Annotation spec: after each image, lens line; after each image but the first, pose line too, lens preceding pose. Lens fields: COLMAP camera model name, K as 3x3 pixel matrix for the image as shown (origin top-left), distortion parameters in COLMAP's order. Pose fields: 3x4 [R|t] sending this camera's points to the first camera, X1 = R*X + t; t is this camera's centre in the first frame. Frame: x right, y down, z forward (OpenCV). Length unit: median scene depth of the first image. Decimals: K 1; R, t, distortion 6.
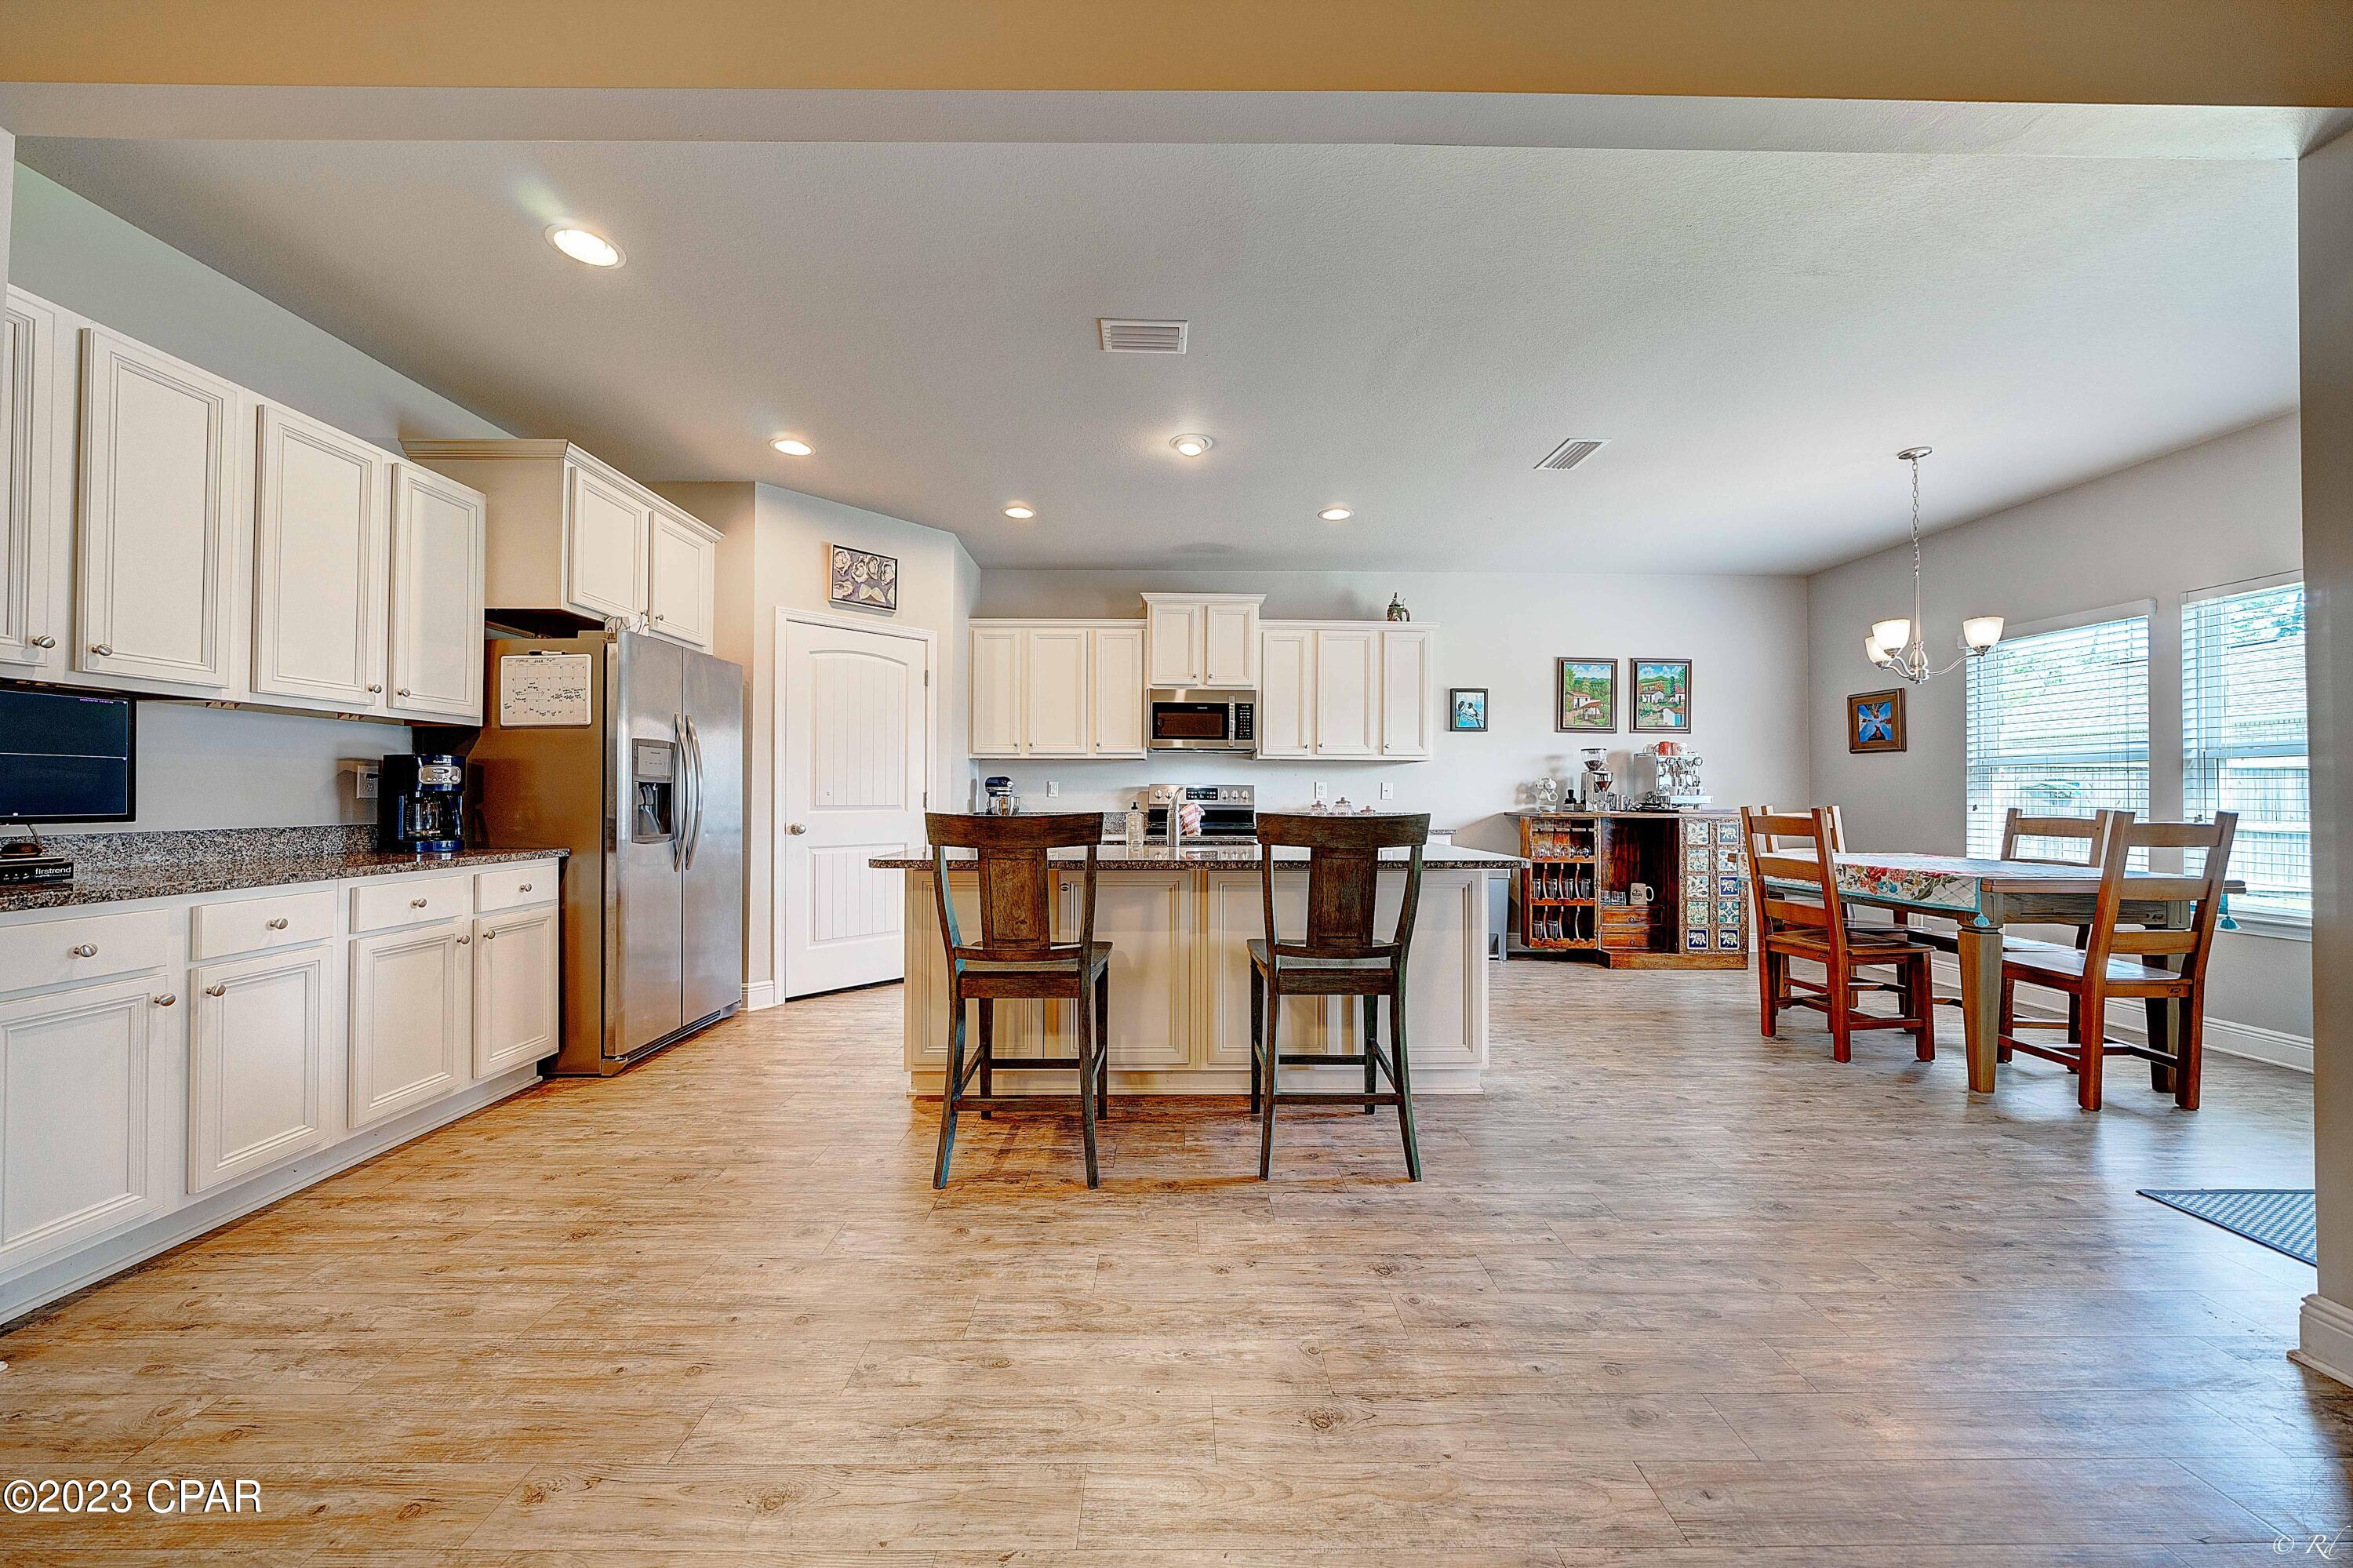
lens RADIAL K [[800.0, 0, 1177.8], [0, 800.0, 786.1], [0, 0, 1]] dist [-0.004476, -0.000111]
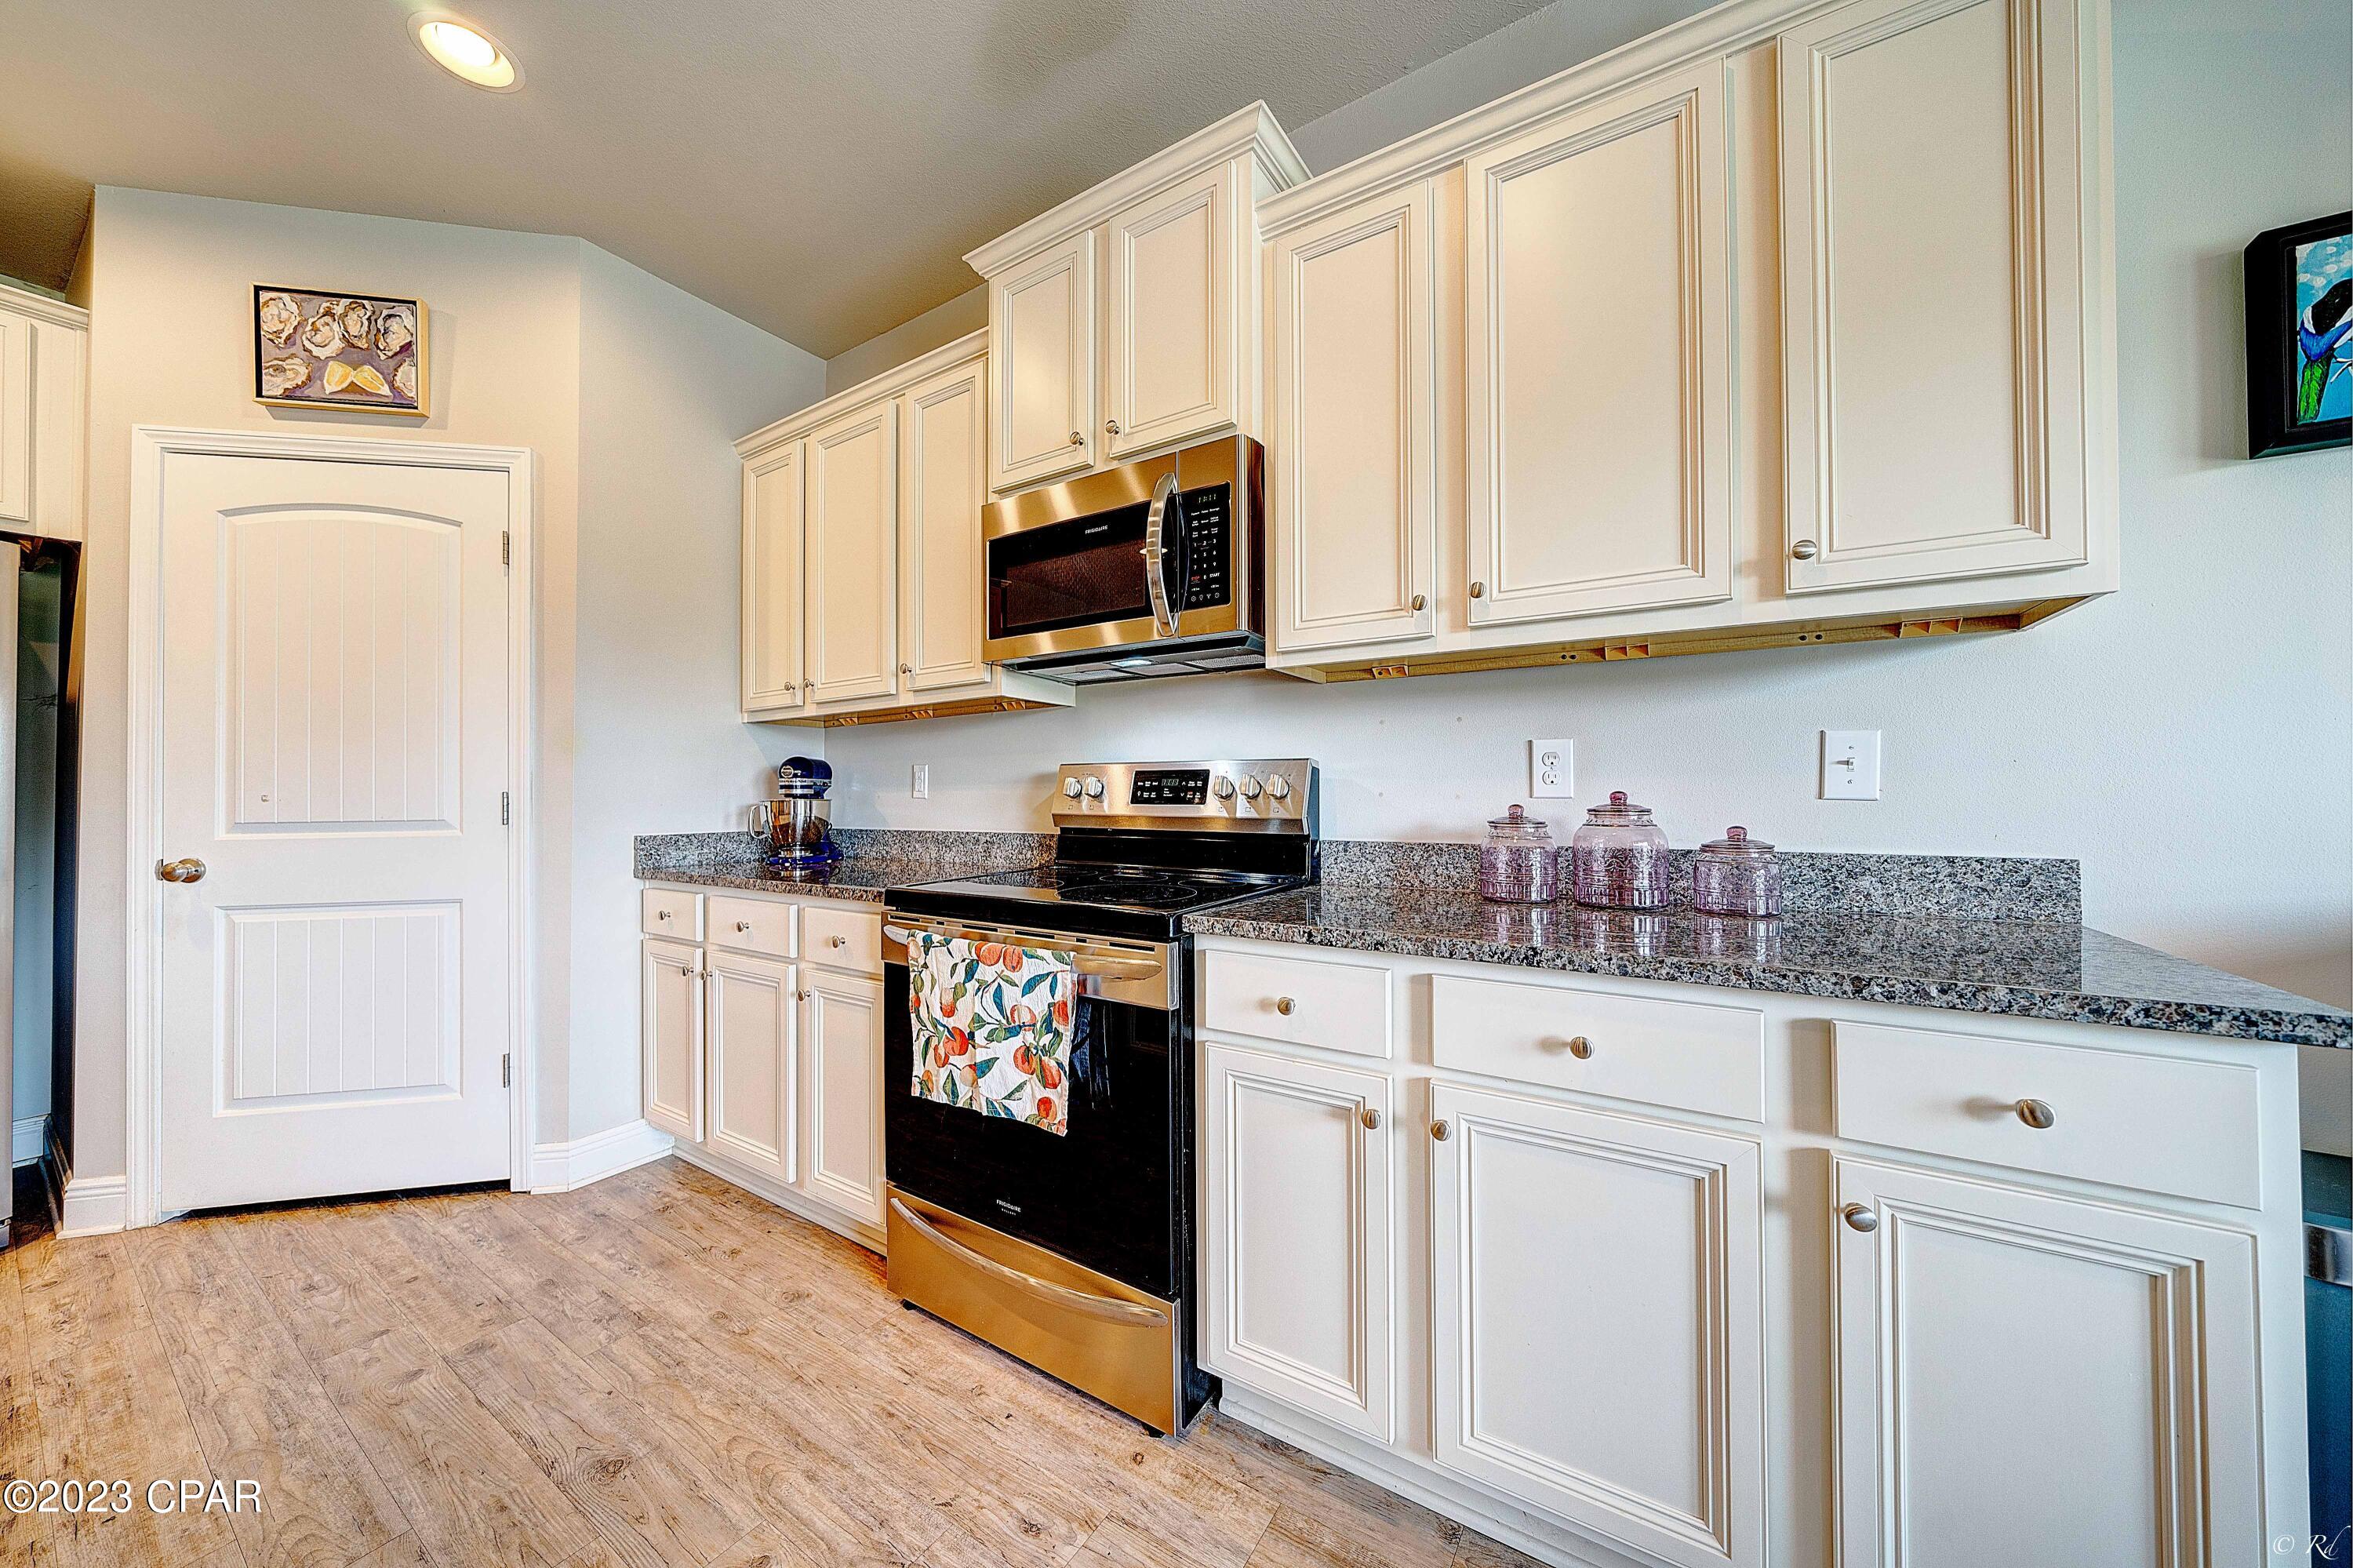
lens RADIAL K [[789.8, 0, 1178.9], [0, 789.8, 787.9], [0, 0, 1]] dist [-0.005079, 0.000025]
pose [[0.832335, -0.013619, -0.554105, 0.244703], [0.017376, 0.999848, 0.001526, 0.010688], [0.554000, -0.010898, 0.832445, 0.750897]]
